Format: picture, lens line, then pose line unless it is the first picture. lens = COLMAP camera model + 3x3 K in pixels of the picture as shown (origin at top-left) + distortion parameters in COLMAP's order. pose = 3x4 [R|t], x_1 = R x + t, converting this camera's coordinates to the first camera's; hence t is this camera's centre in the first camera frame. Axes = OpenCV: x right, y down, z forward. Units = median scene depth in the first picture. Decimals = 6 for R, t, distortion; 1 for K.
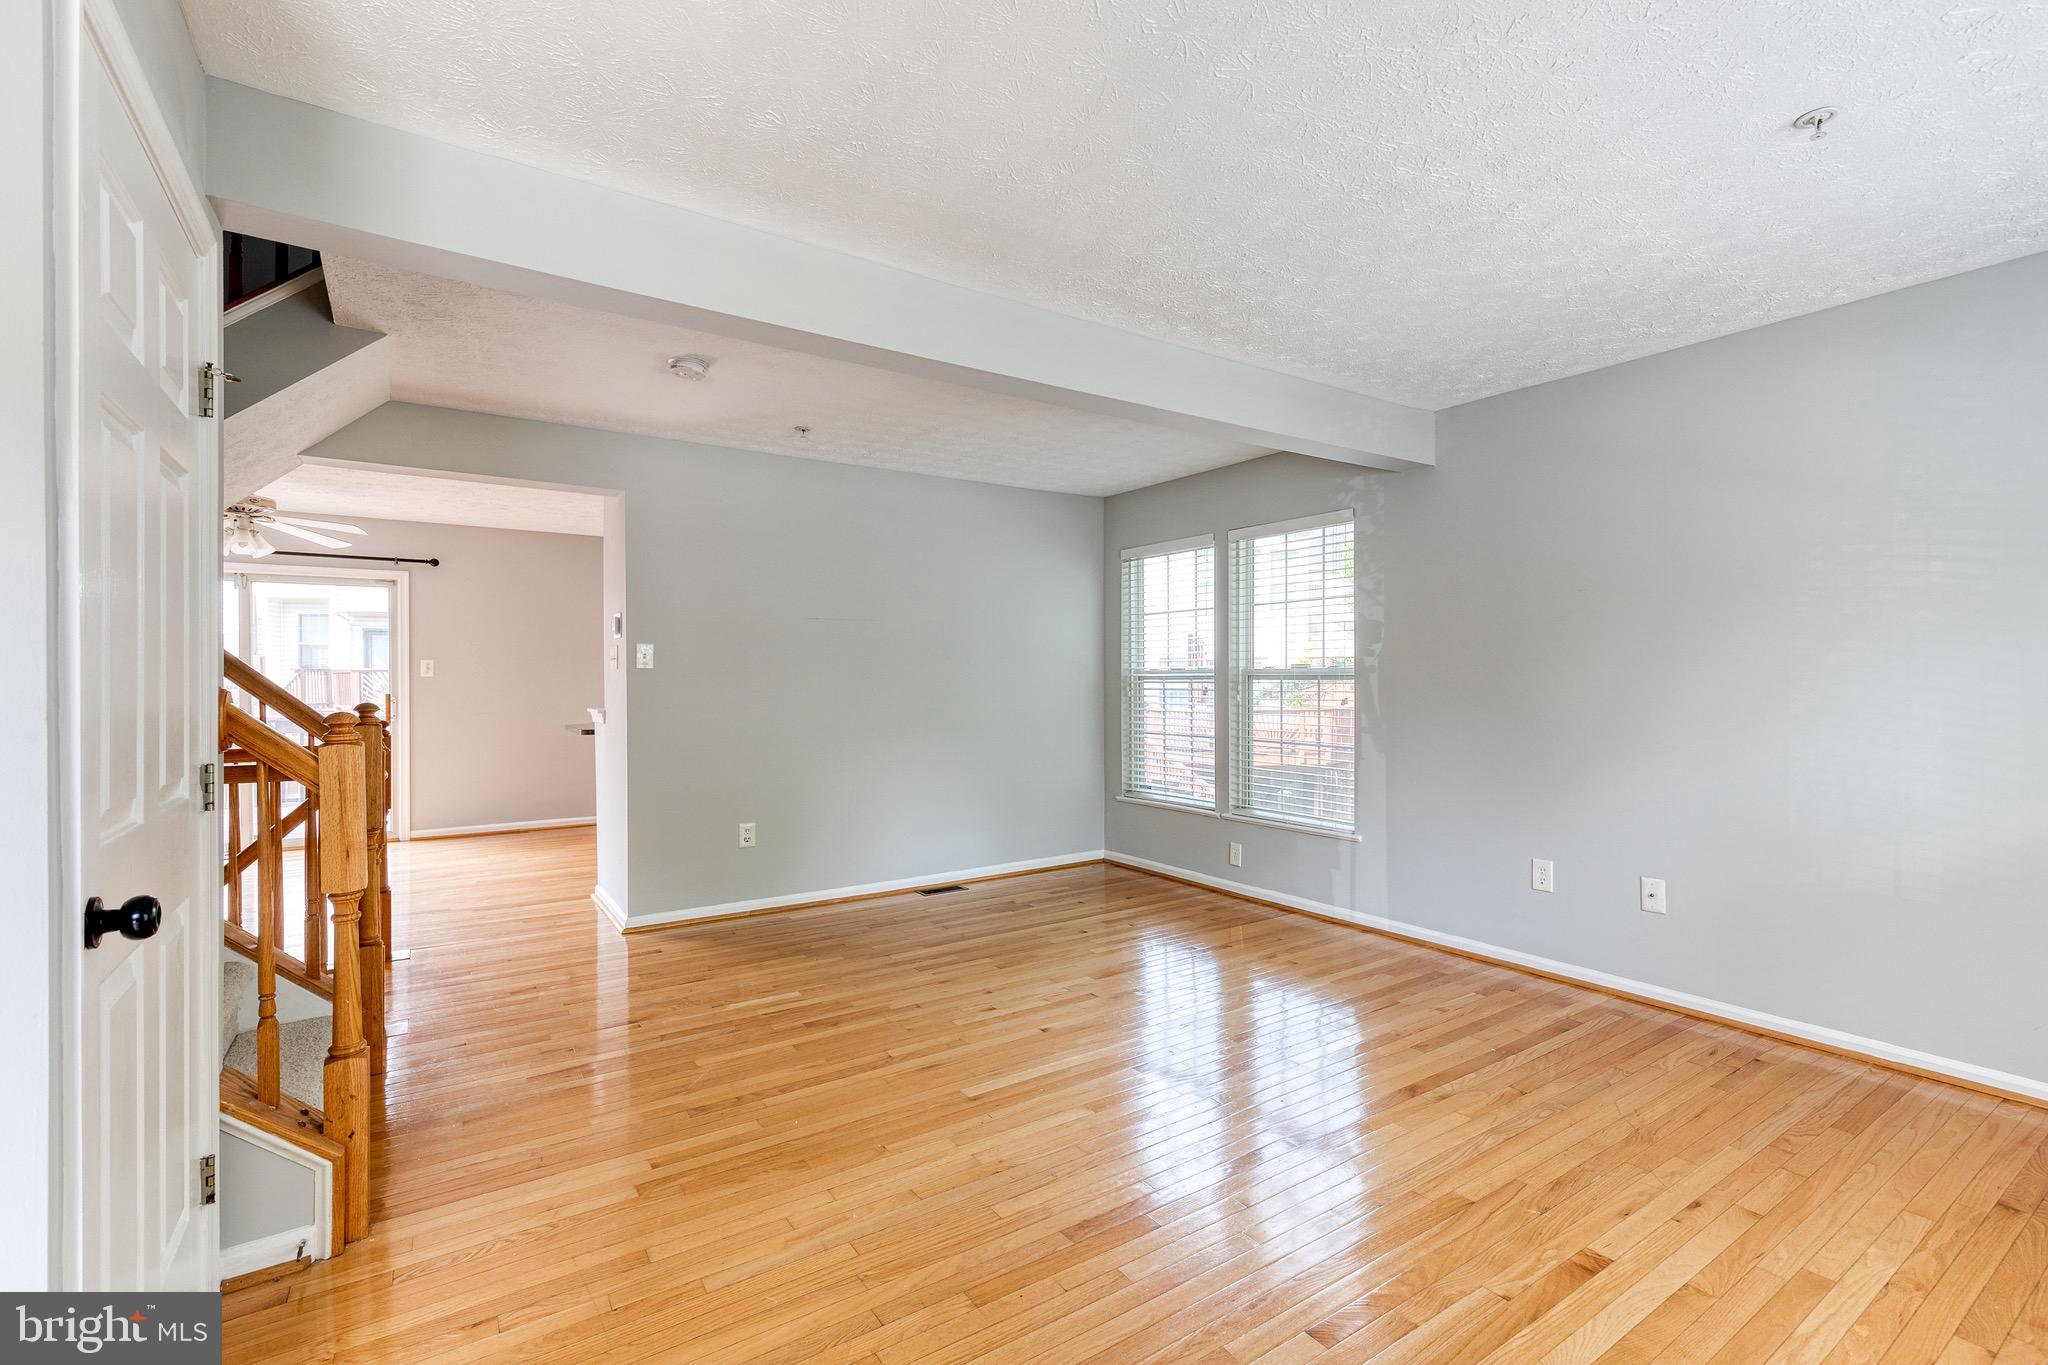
lens RADIAL K [[934.8, 0, 1070.7], [0, 934.8, 679.8], [0, 0, 1]] dist [0.013317, -0.000196]
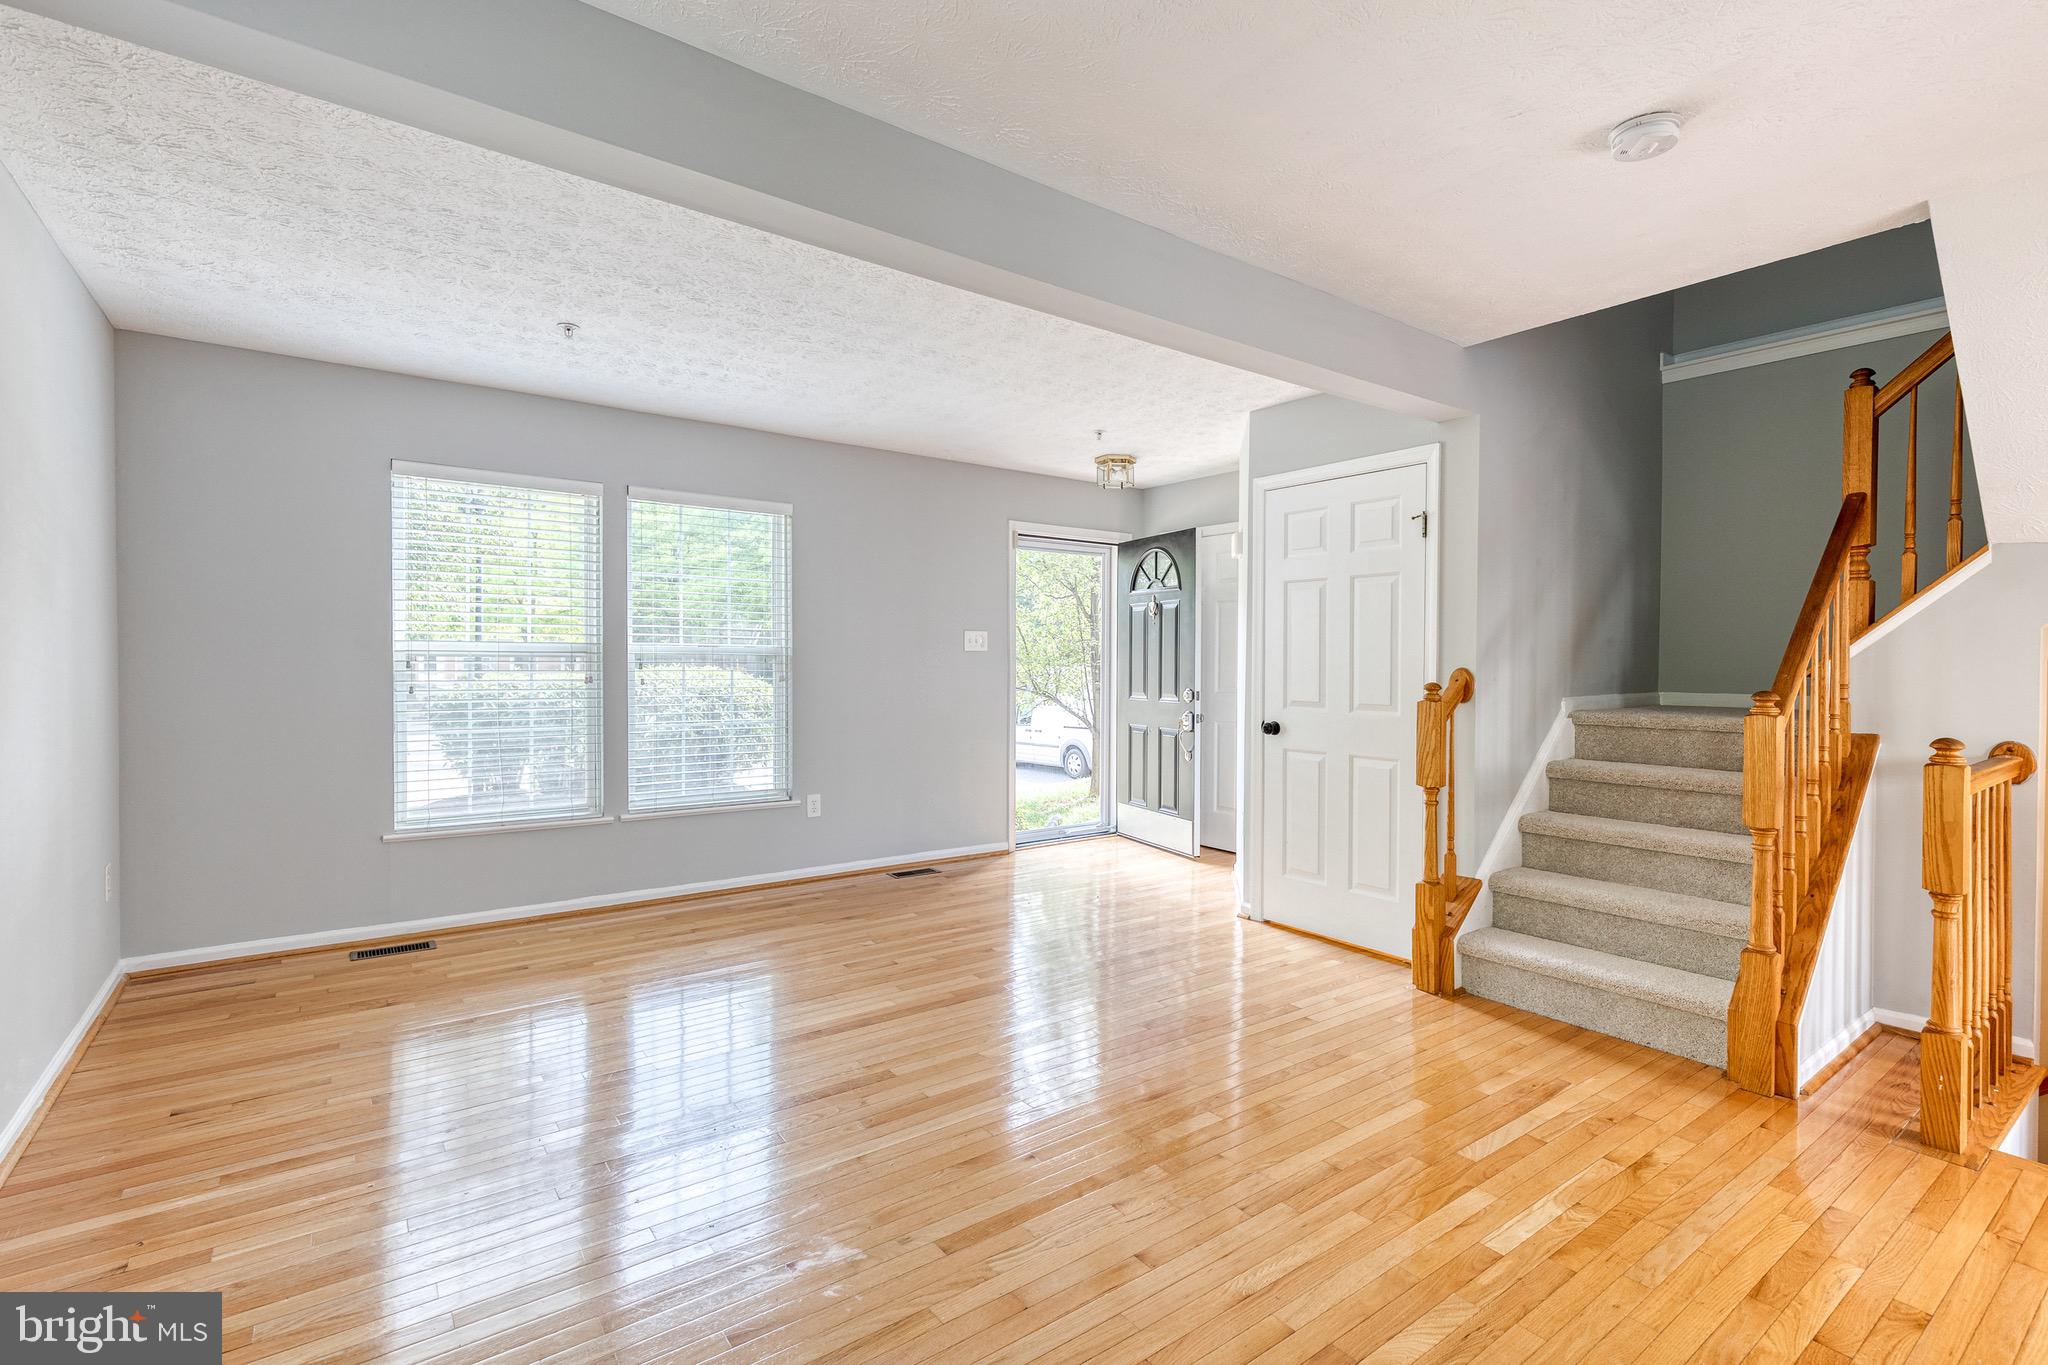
lens RADIAL K [[934.8, 0, 1070.7], [0, 934.8, 679.8], [0, 0, 1]] dist [0.013317, -0.000196]
pose [[-0.999112, -0.003406, -0.041994, -0.020003], [-0.004450, 0.999683, 0.024776, -0.004677], [0.041897, 0.024941, -0.998811, 1.148320]]
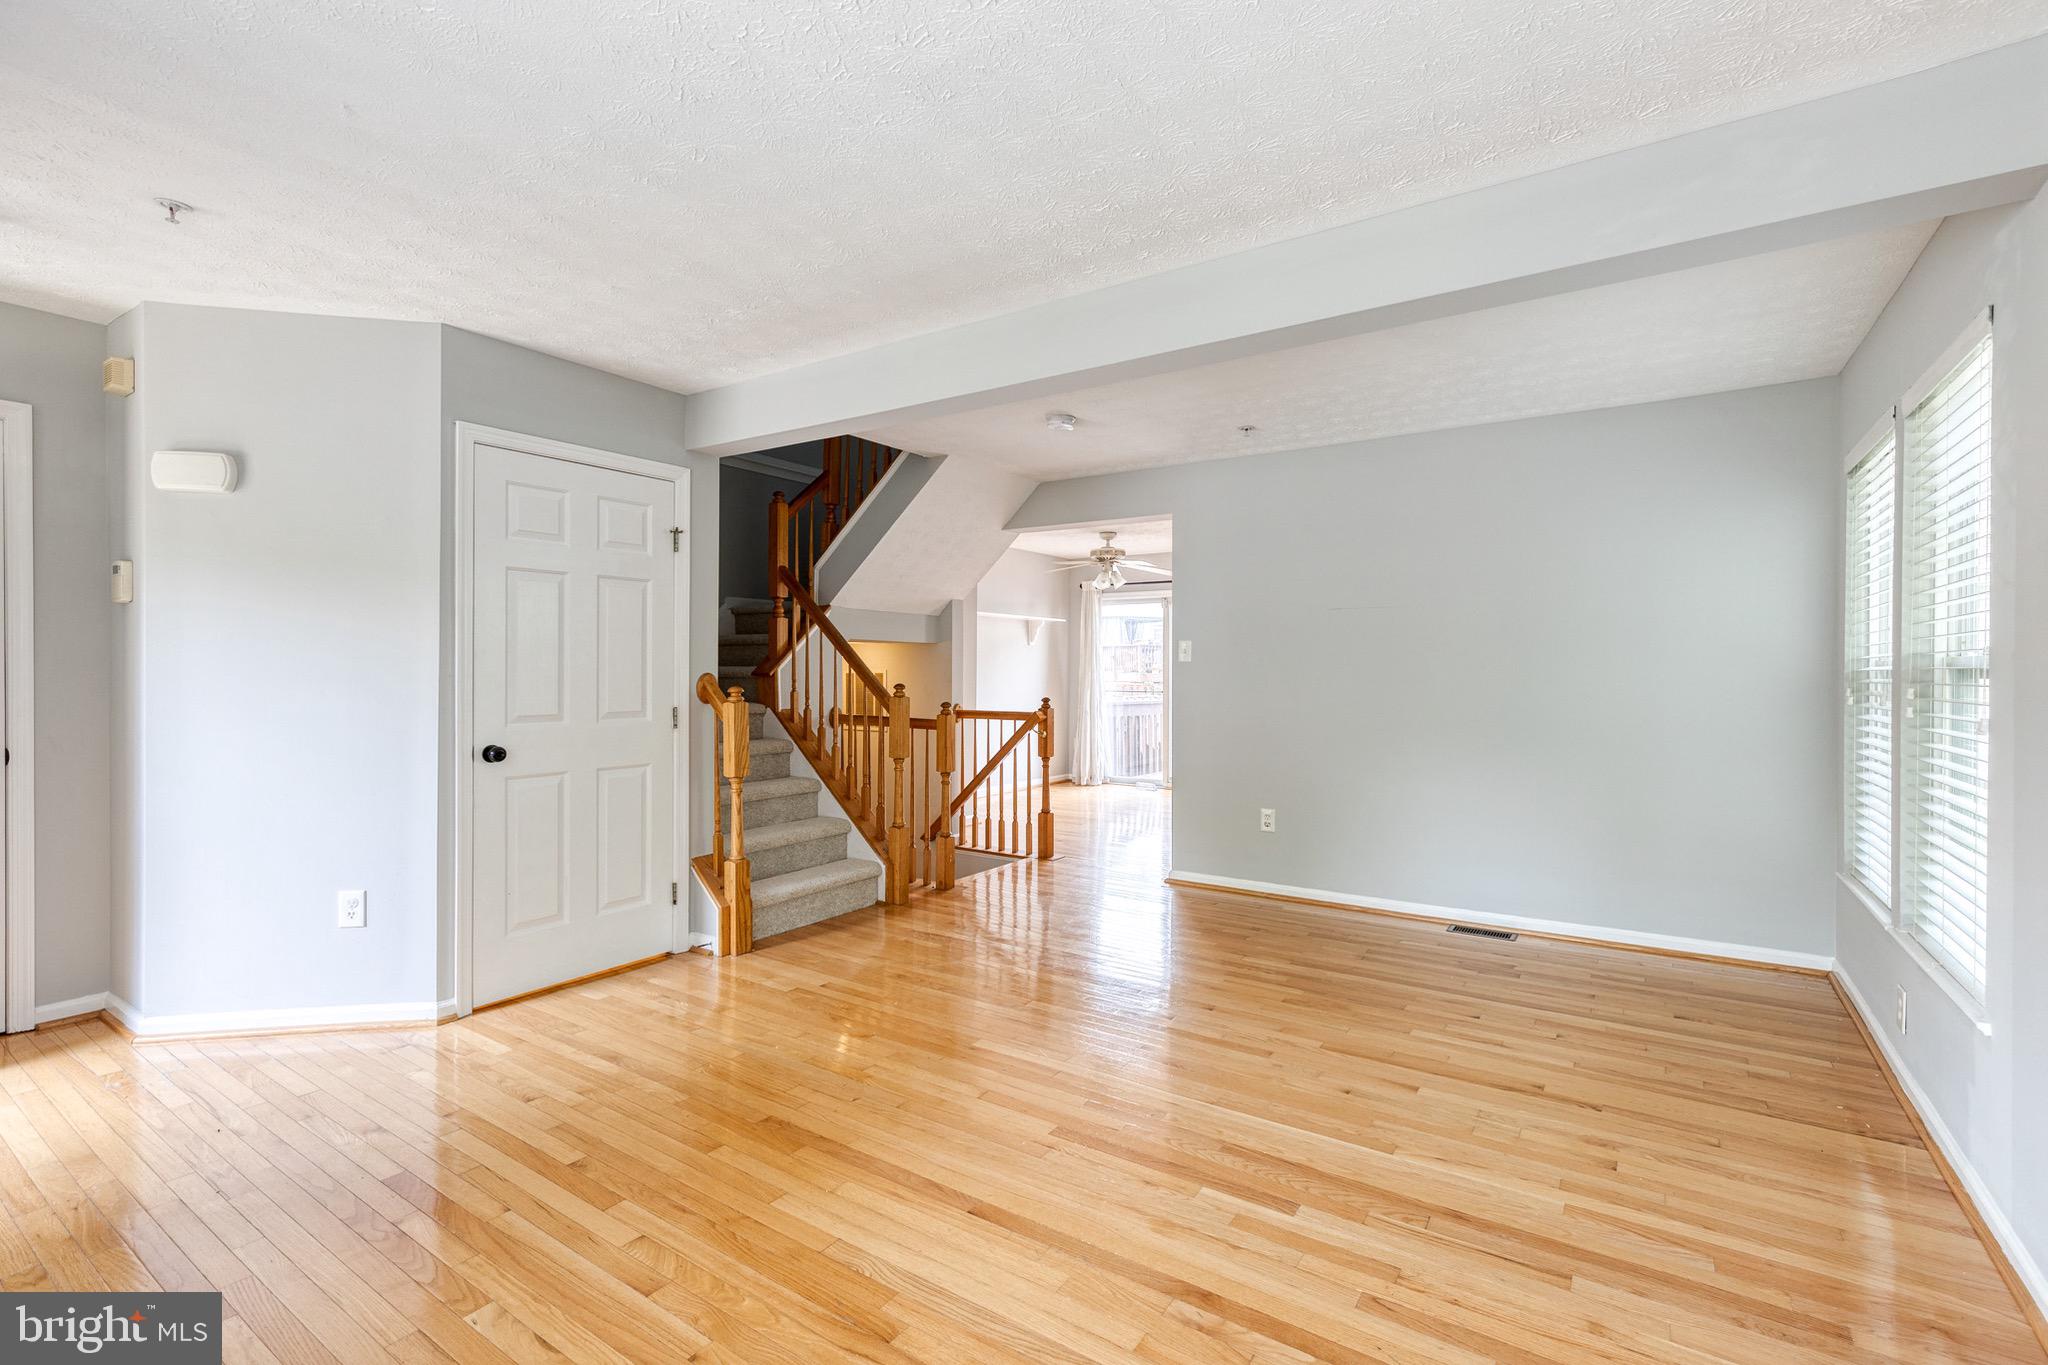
lens RADIAL K [[939.8, 0, 1024.0], [0, 939.8, 672.5], [0, 0, 1]] dist [0.008572, -0.000479]
pose [[0.348521, 0.007612, -0.937270, 0.547082], [-0.007172, 0.999959, 0.005454, -0.003700], [0.937274, 0.004822, 0.348561, 0.377084]]
